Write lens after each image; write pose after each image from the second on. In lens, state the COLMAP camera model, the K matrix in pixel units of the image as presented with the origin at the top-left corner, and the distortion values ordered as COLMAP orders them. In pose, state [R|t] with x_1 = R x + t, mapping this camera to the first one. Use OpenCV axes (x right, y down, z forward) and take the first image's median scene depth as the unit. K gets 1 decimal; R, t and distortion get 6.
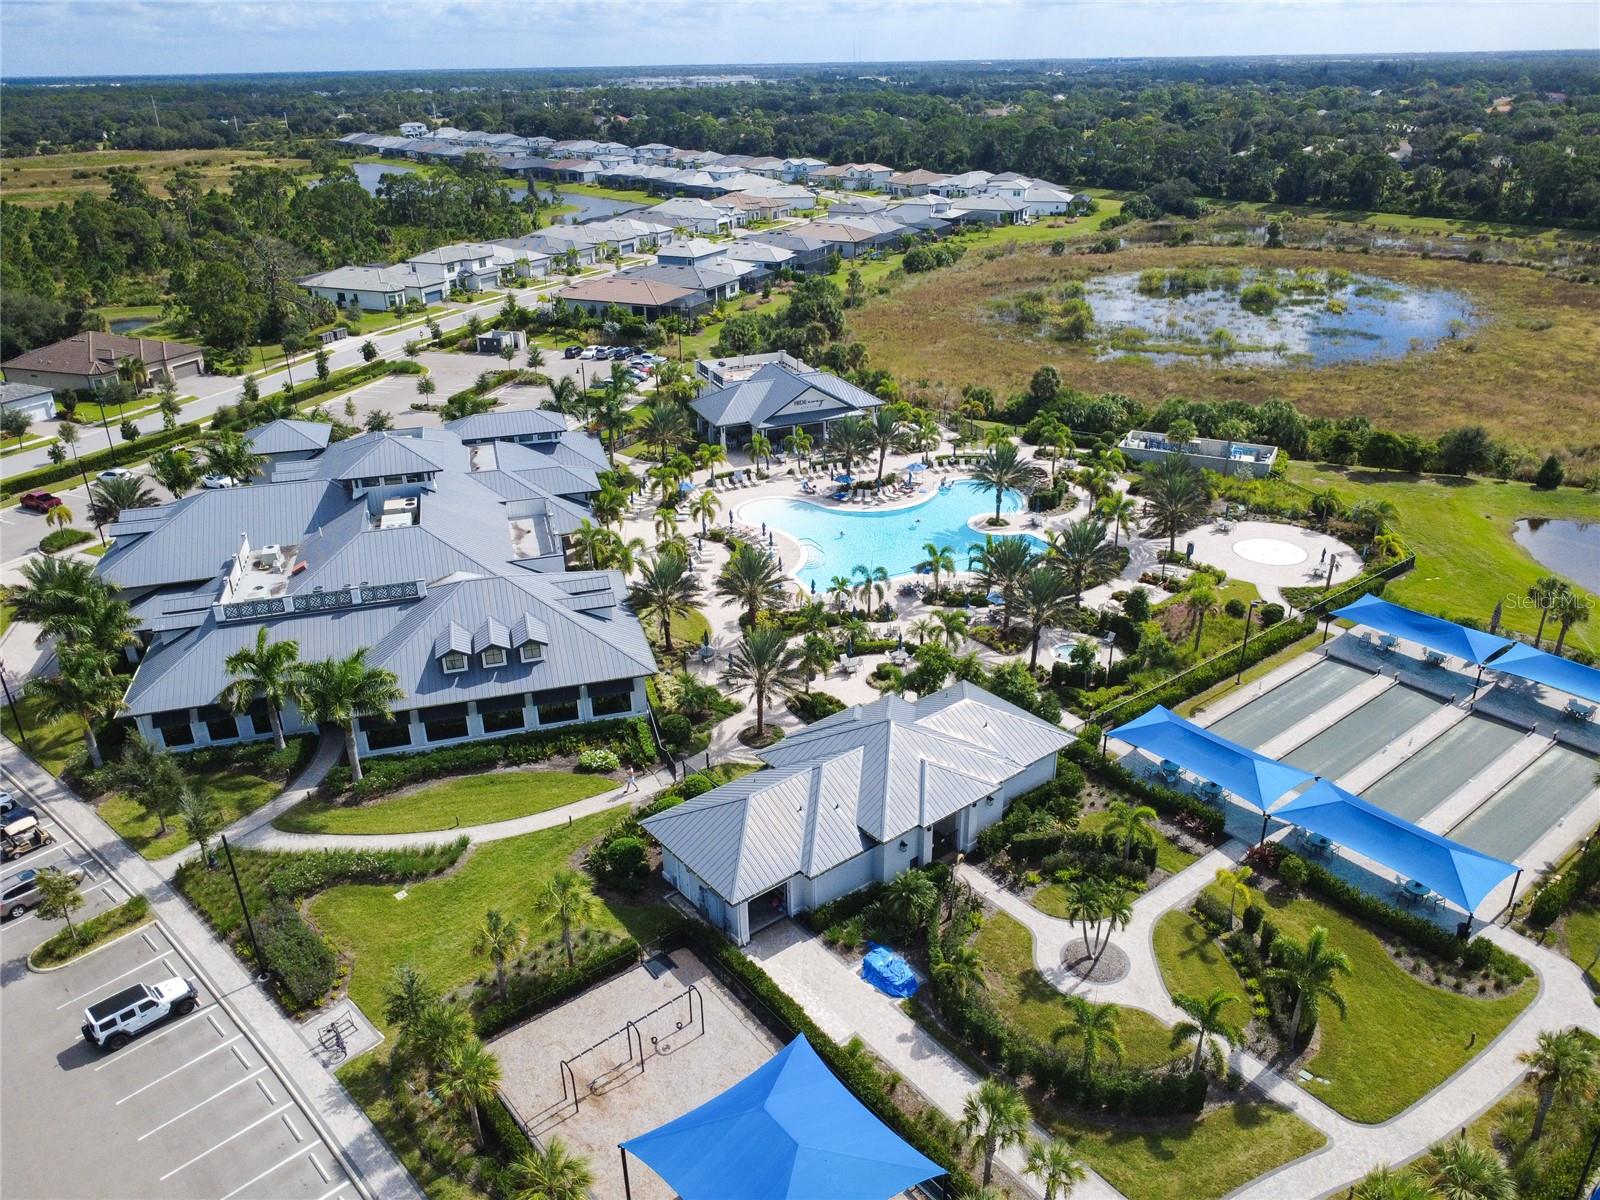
lens RADIAL K [[1159.3, 0, 800.0], [0, 1159.3, 600.0], [0, 0, 1]] dist [-0.004949, -0.002615]
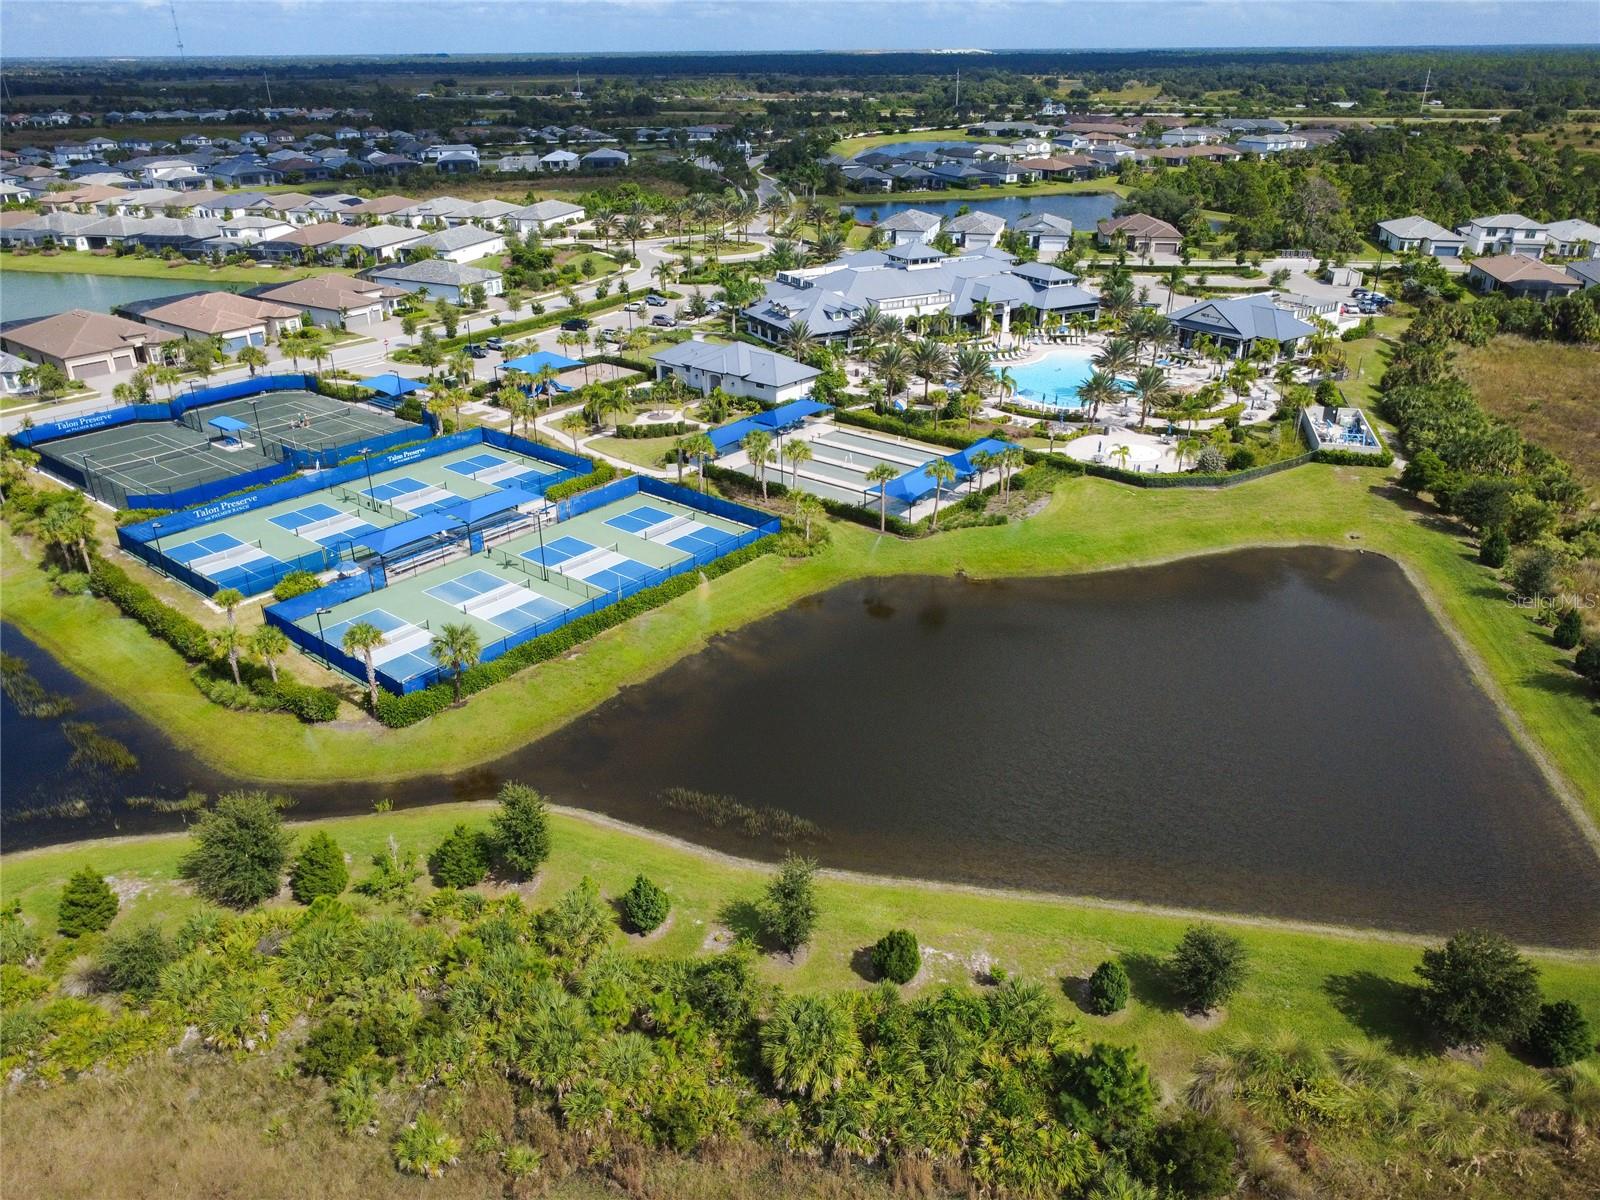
lens RADIAL K [[1159.3, 0, 800.0], [0, 1159.3, 600.0], [0, 0, 1]] dist [-0.004949, -0.002615]
pose [[0.202910, 0.432780, -0.878367, 0.827798], [-0.407094, 0.853115, 0.326296, -0.092884], [0.890563, 0.291369, 0.349288, 0.148888]]
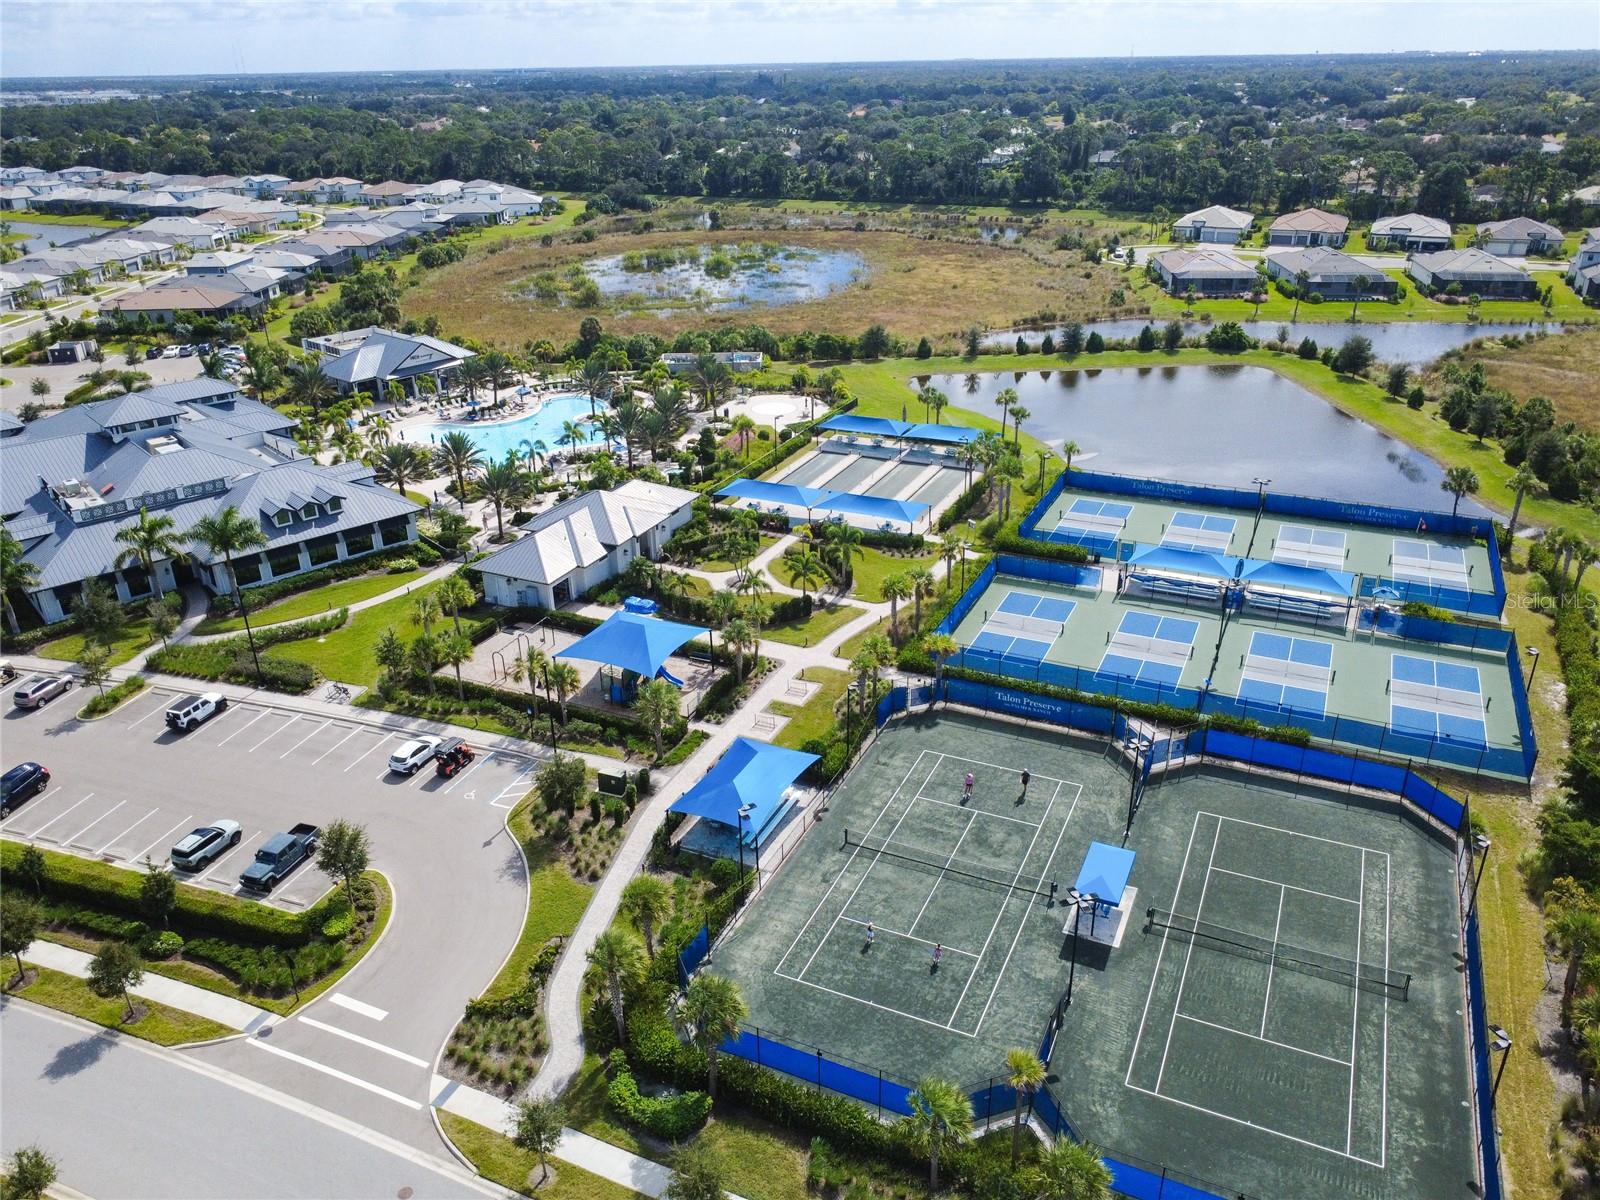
lens RADIAL K [[1159.3, 0, 800.0], [0, 1159.3, 600.0], [0, 0, 1]] dist [-0.004949, -0.002615]
pose [[0.895213, -0.184989, 0.405429, -0.127678], [0.188027, 0.981619, 0.032718, 0.088936], [-0.404030, 0.046942, 0.913541, -0.222153]]
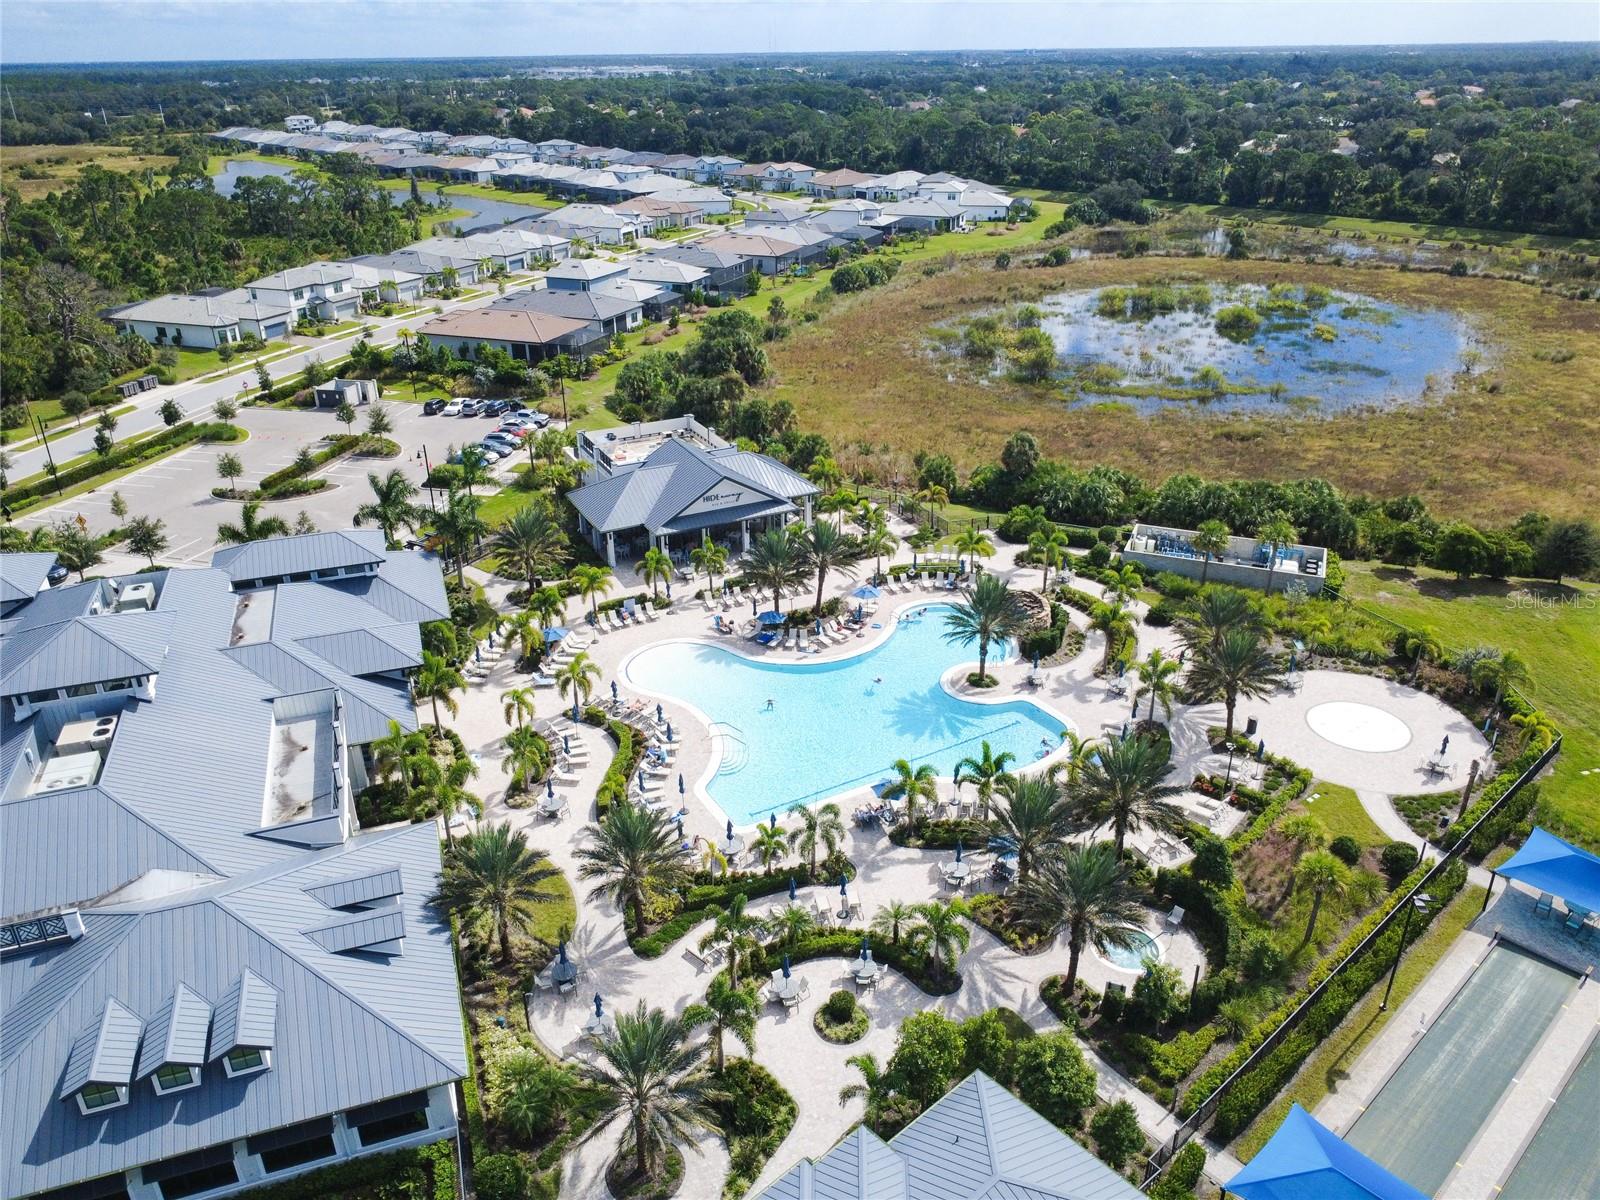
lens RADIAL K [[1159.3, 0, 800.0], [0, 1159.3, 600.0], [0, 0, 1]] dist [-0.004949, -0.002615]
pose [[0.997820, -0.024604, 0.061235, 0.007026], [0.024190, 0.999679, 0.007496, -0.073617], [-0.061400, -0.005998, 0.998095, 0.160863]]
